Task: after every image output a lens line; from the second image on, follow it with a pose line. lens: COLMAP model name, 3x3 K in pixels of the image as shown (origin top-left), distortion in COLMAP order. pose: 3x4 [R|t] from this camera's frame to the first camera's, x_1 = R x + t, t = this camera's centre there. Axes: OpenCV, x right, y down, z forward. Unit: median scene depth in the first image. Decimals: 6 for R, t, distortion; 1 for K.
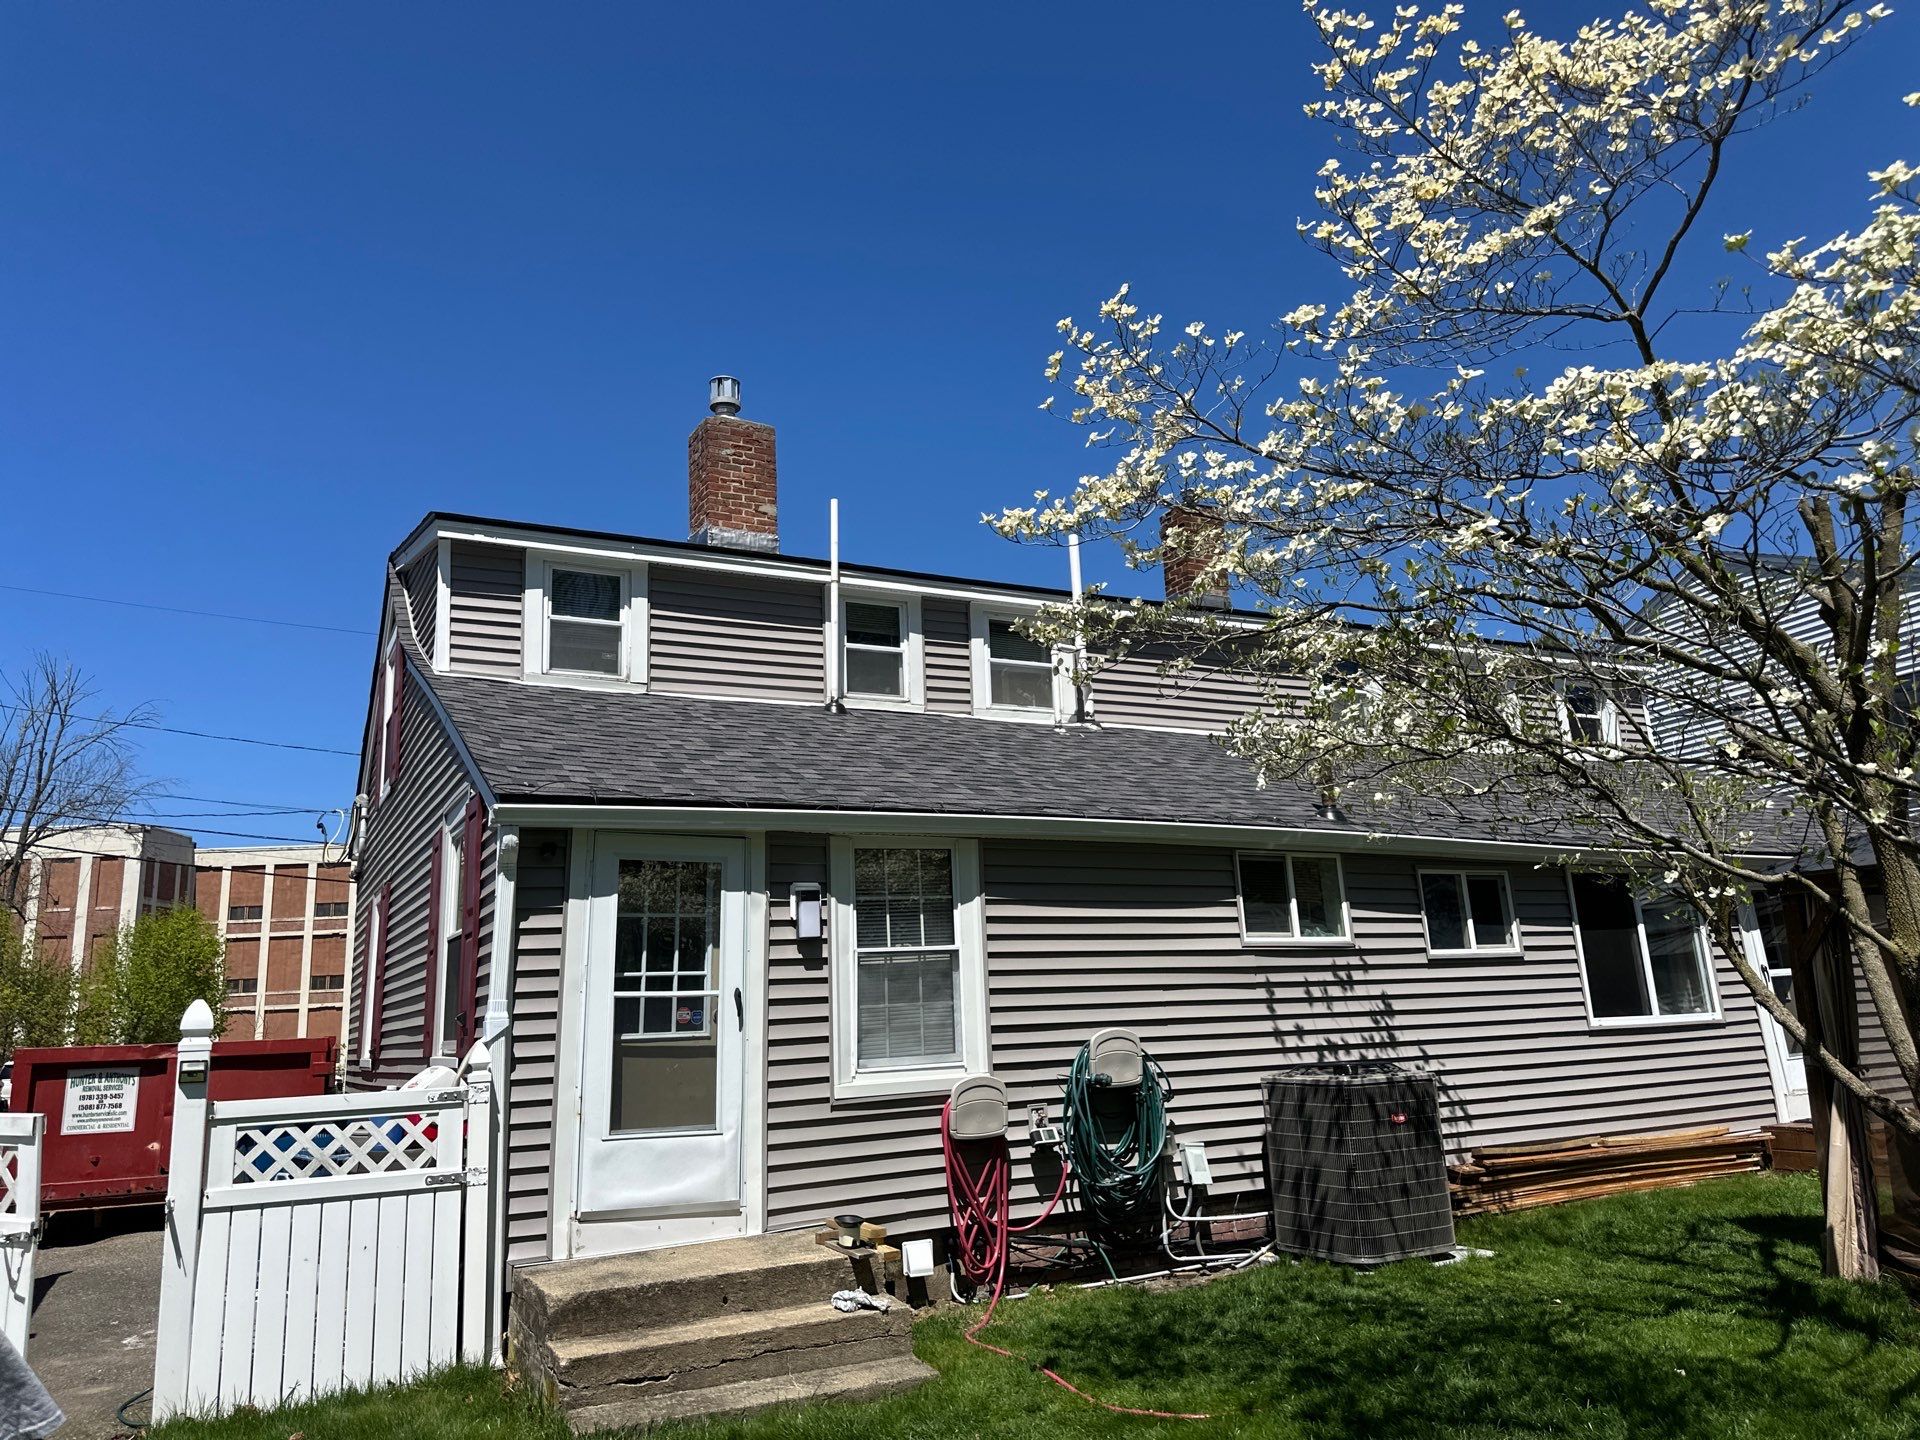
lens RADIAL K [[1346.0, 0, 967.9], [0, 1346.0, 741.3], [0, 0, 1]] dist [0.181521, -0.258214]
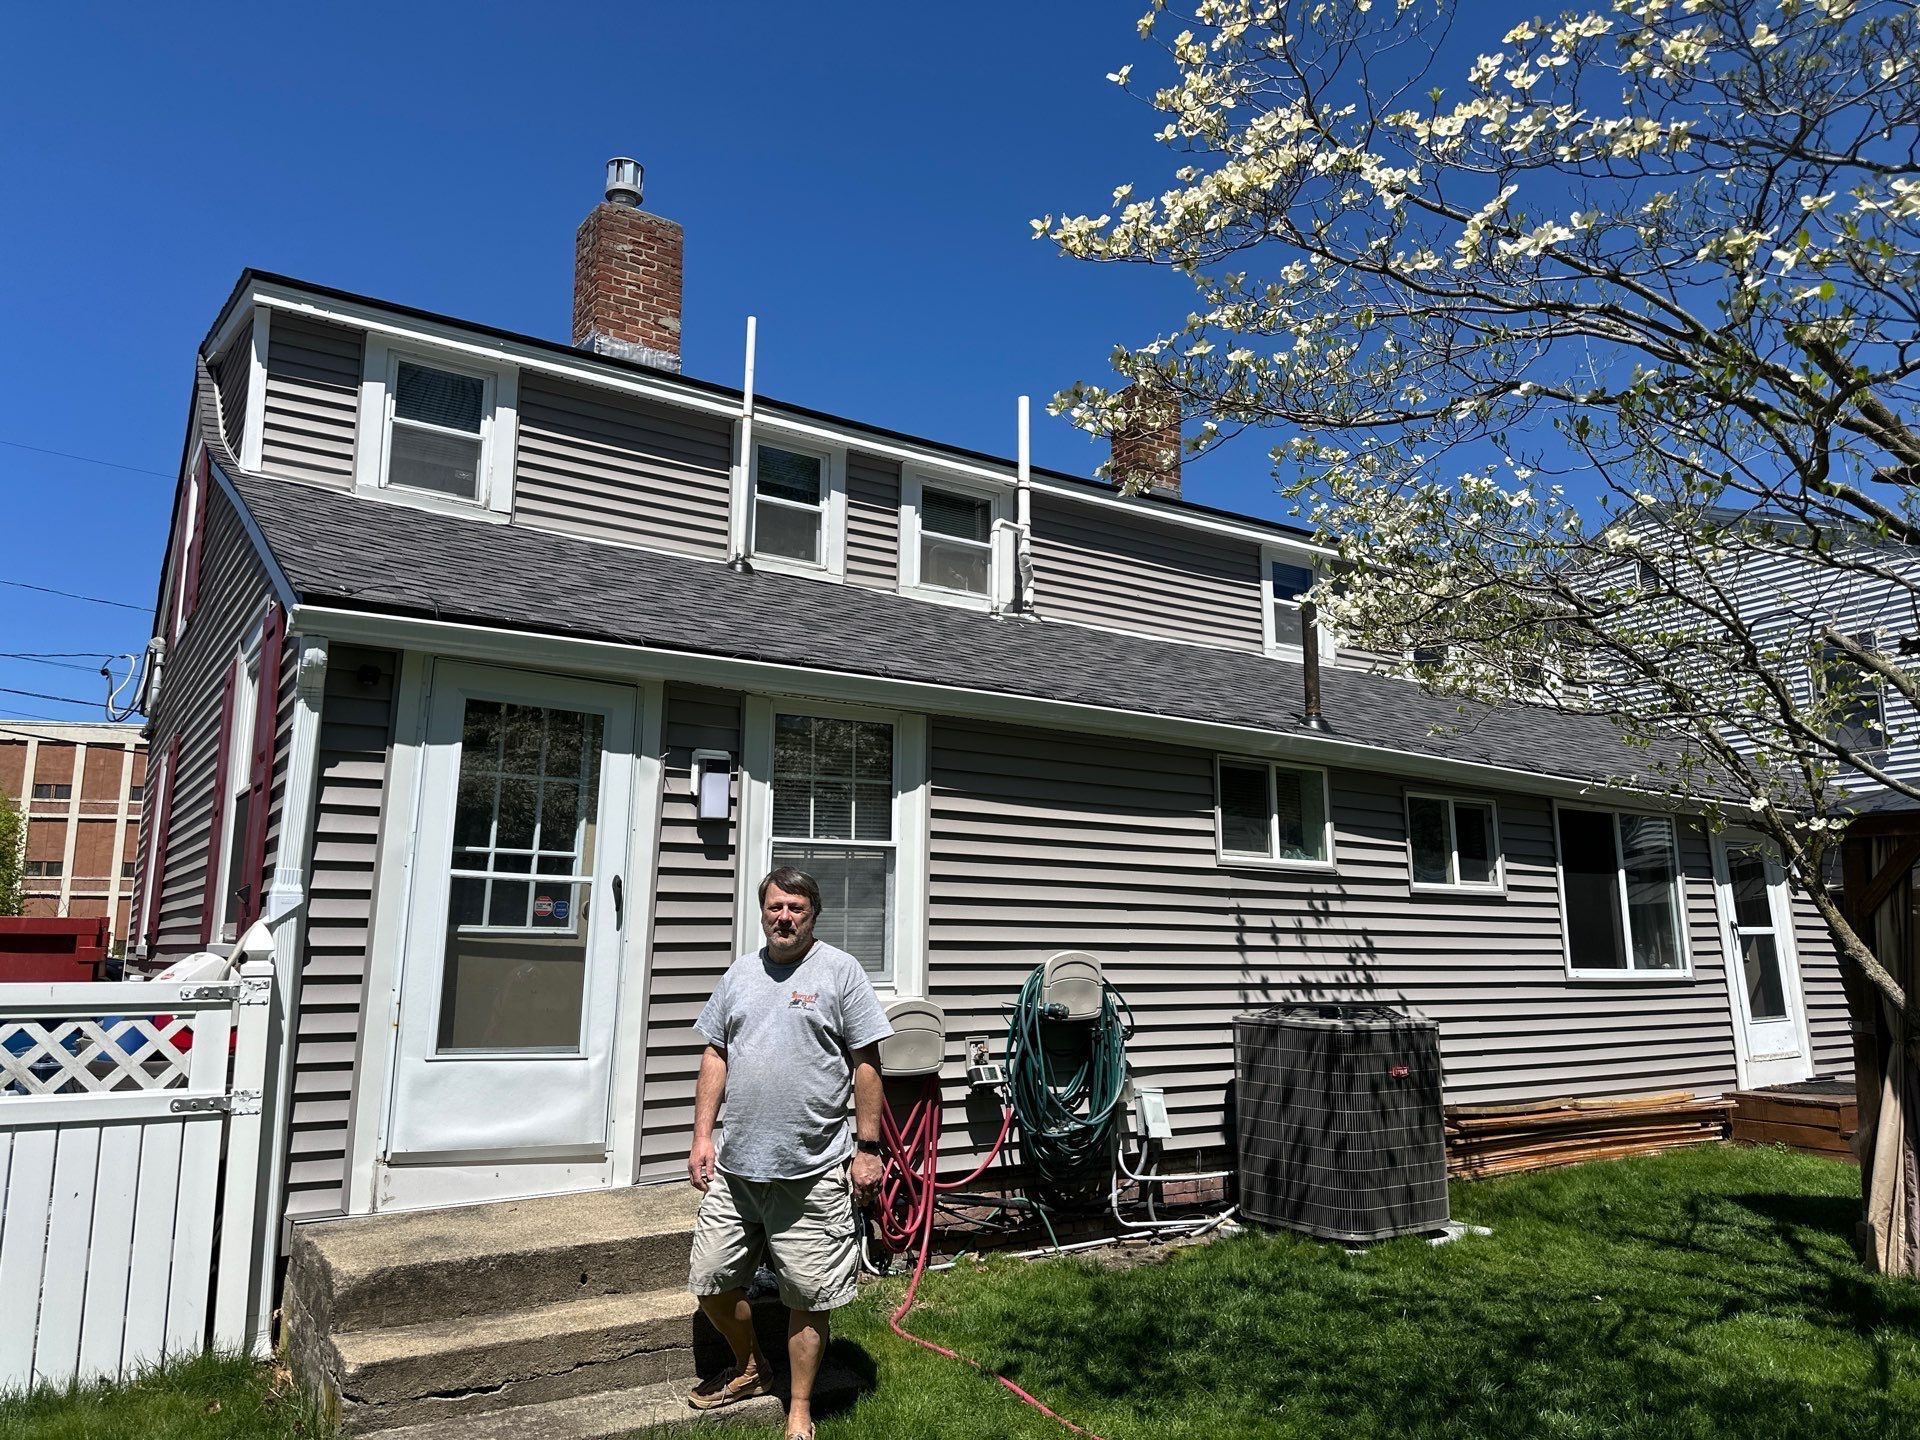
lens RADIAL K [[1346.0, 0, 967.9], [0, 1346.0, 741.3], [0, 0, 1]] dist [0.181521, -0.258214]
pose [[0.992930, 0.066146, 0.098566, -0.045280], [-0.070956, 0.996412, 0.046124, 0.047467], [-0.095161, -0.052792, 0.994061, 0.182051]]
